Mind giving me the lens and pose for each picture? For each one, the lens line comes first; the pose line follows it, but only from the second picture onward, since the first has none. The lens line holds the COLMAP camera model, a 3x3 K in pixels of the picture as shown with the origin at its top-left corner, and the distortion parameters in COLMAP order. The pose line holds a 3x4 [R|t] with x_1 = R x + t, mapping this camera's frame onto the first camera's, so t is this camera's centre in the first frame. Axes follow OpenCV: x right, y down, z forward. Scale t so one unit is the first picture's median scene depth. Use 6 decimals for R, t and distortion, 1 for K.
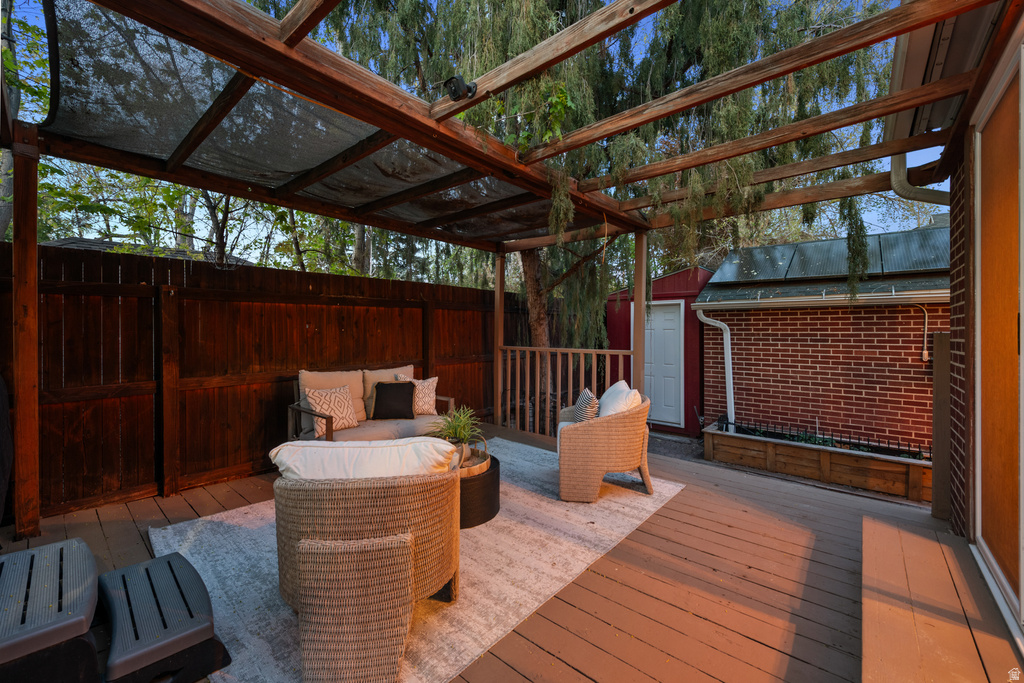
lens RADIAL K [[421.5, 0, 514.0], [0, 421.5, 328.3], [0, 0, 1]] dist [0.009552, -0.000214]
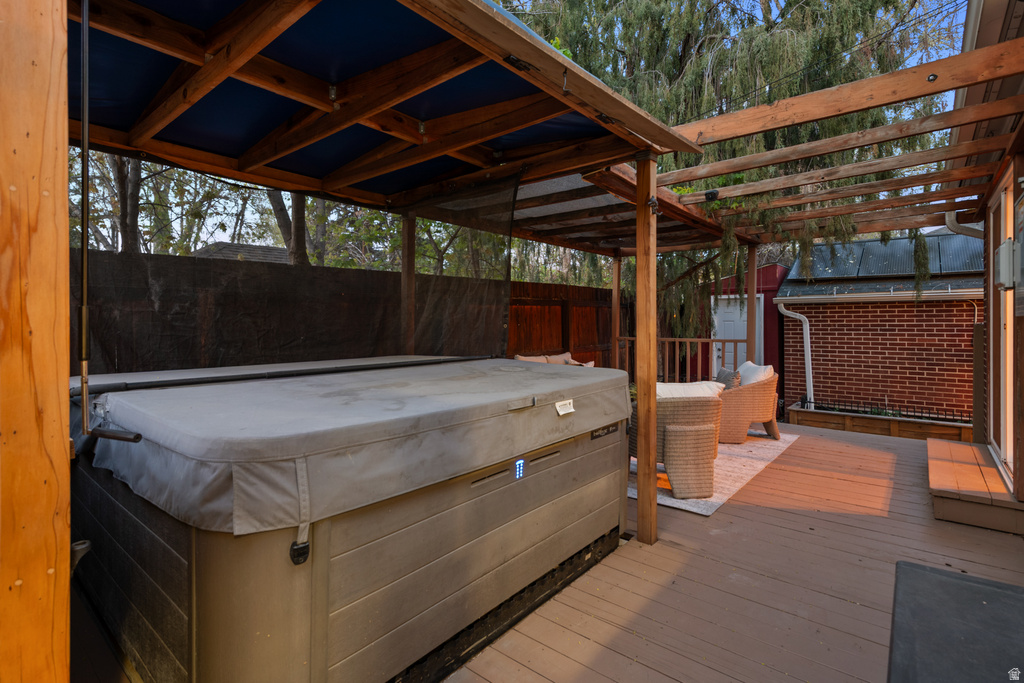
lens RADIAL K [[496.3, 0, 513.8], [0, 496.3, 321.7], [0, 0, 1]] dist [-0.000804, 0.000127]
pose [[0.999970, -0.007480, 0.002182, -0.332804], [0.007466, 0.999951, 0.006425, -0.011547], [-0.002230, -0.006408, 0.999977, -0.388559]]
